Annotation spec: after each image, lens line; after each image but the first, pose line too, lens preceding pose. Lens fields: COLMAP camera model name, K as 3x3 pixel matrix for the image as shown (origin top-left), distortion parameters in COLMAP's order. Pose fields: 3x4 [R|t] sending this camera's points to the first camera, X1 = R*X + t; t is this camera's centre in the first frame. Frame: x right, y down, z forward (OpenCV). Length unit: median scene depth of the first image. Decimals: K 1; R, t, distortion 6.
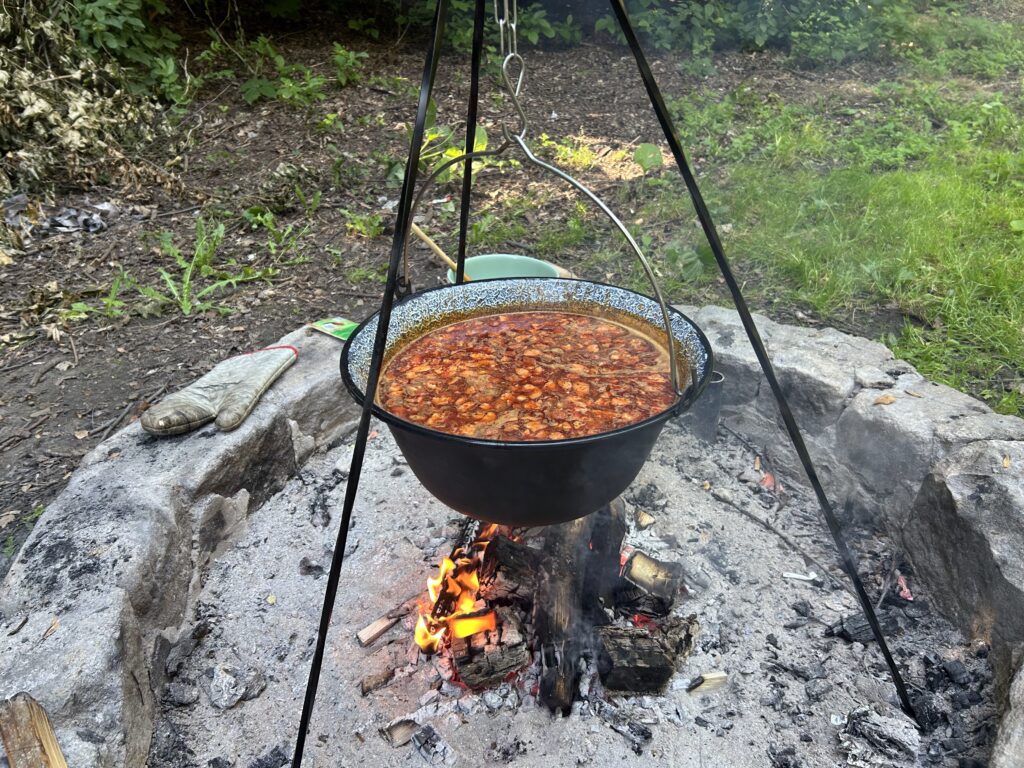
lens RADIAL K [[774.9, 0, 510.2], [0, 774.9, 382.7], [0, 0, 1]] dist [0.021316, -0.021846]
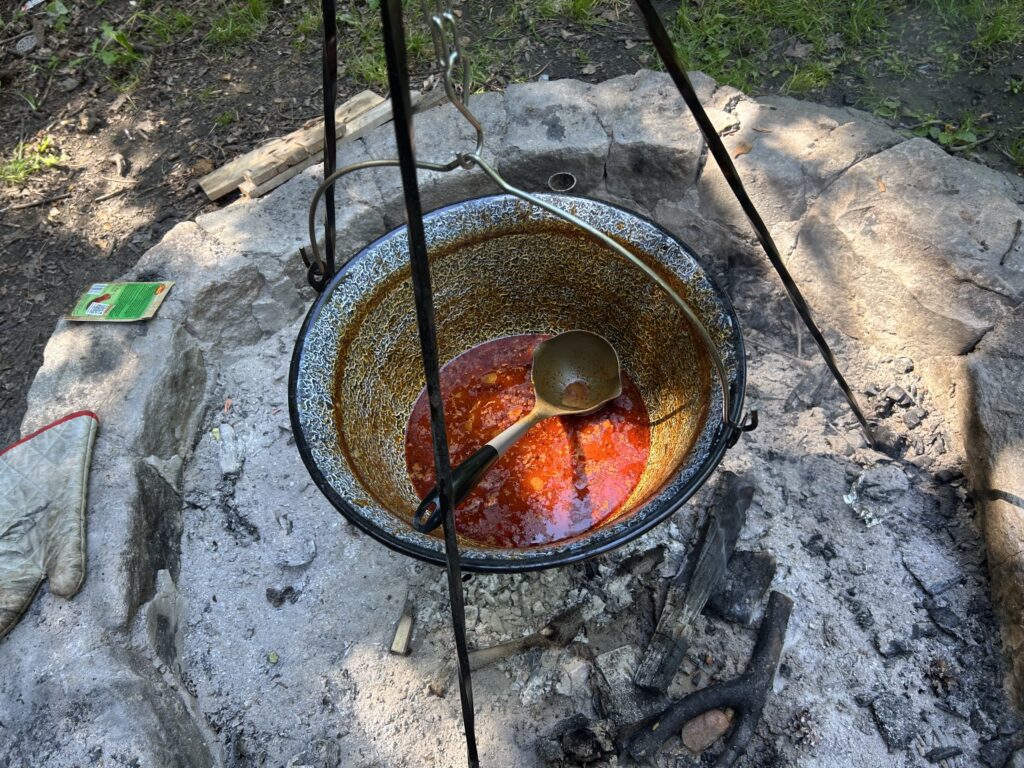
lens RADIAL K [[774.9, 0, 511.6], [0, 774.9, 382.9], [0, 0, 1]] dist [0.021316, -0.021846]
pose [[0.848190, -0.471104, 0.242144, -0.145073], [0.335302, 0.831422, 0.443069, -0.285546], [-0.410055, -0.294616, 0.863166, 0.219251]]
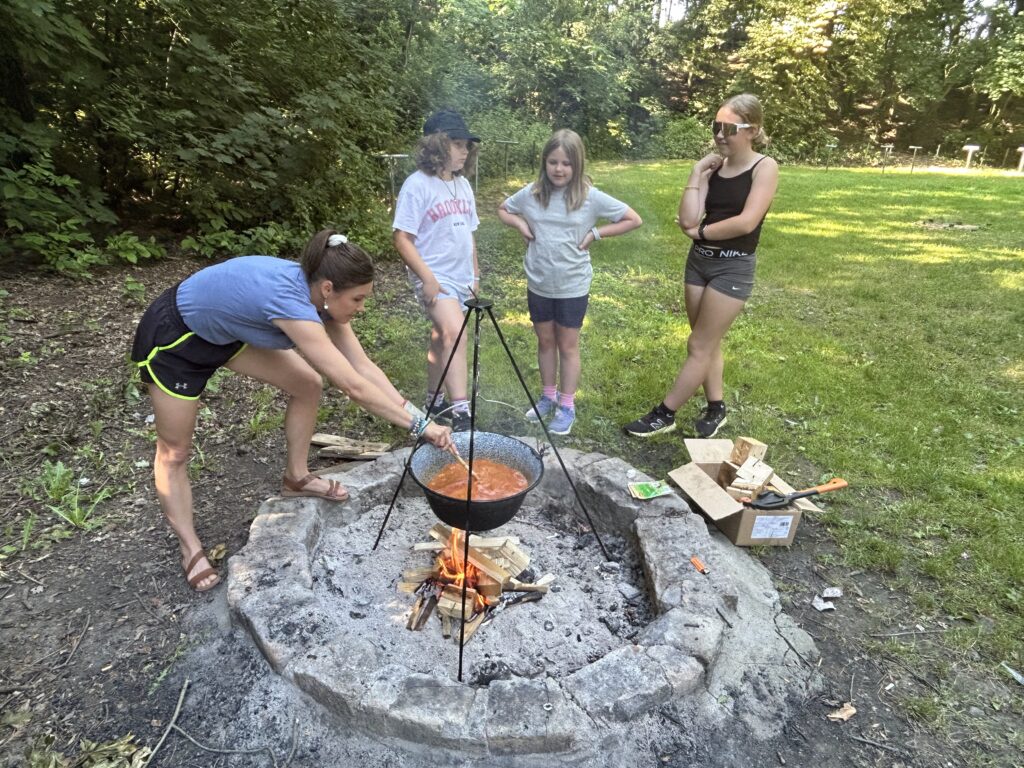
lens RADIAL K [[677.1, 0, 512.1], [0, 677.1, 386.3], [0, 0, 1]] dist [0.004236, 0.001270]
pose [[0.781968, -0.178486, 0.597218, -0.924796], [0.270767, 0.960272, -0.067541, -0.095697], [-0.561437, 0.214522, 0.799230, -0.742530]]
